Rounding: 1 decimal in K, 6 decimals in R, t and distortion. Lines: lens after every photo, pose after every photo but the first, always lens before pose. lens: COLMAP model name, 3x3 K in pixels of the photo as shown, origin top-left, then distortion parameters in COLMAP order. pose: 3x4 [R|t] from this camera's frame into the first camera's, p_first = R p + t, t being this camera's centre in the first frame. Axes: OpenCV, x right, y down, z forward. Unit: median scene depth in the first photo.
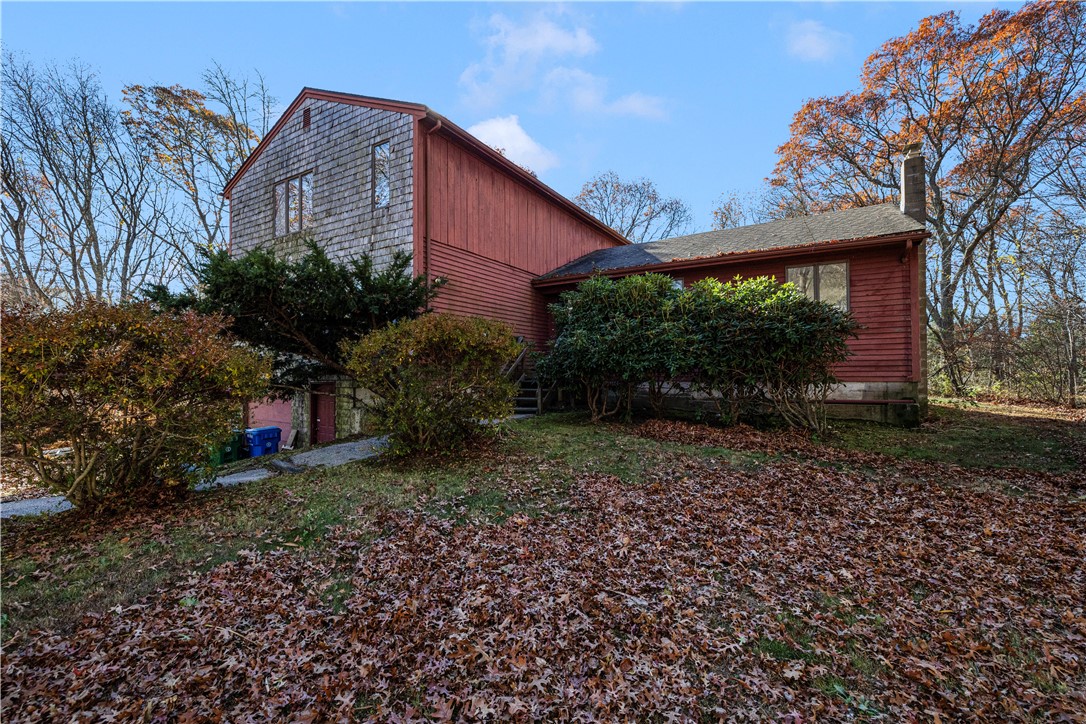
lens RADIAL K [[475.0, 0, 544.0], [0, 475.0, 376.0], [0, 0, 1]] dist [0.001194, 0.000021]
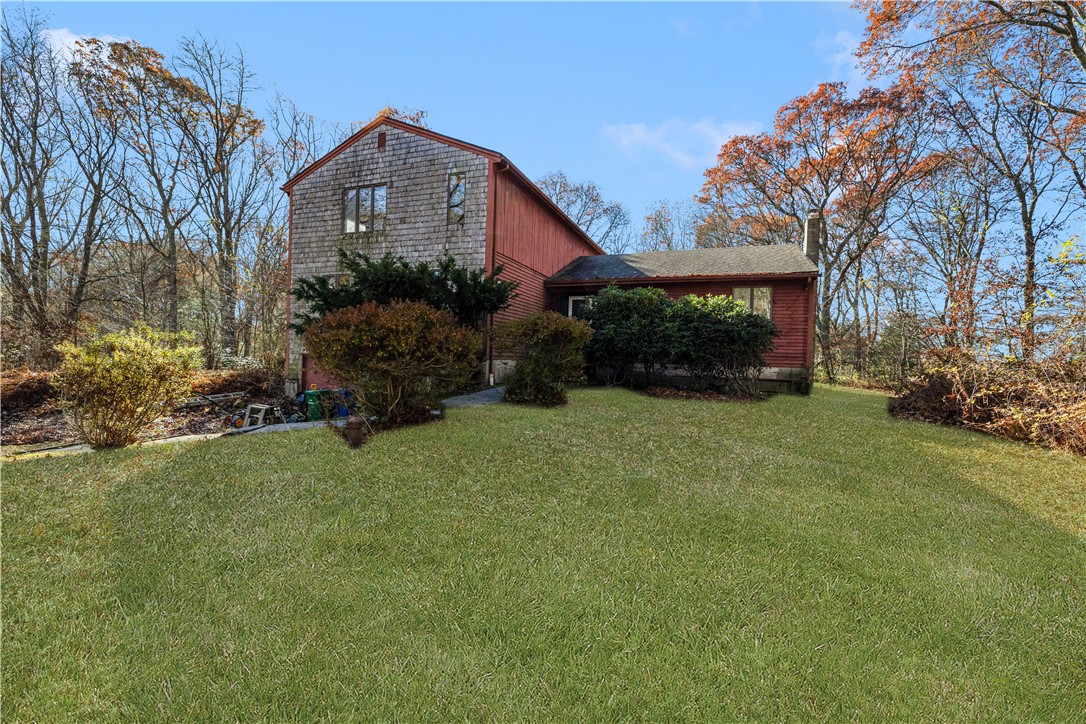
lens RADIAL K [[475.0, 0, 544.0], [0, 475.0, 376.0], [0, 0, 1]] dist [0.001194, 0.000021]
pose [[0.983969, 0.029737, 0.175842, -0.264325], [-0.035455, 0.998937, 0.029463, 0.018162], [-0.174779, -0.035225, 0.983977, -0.293858]]
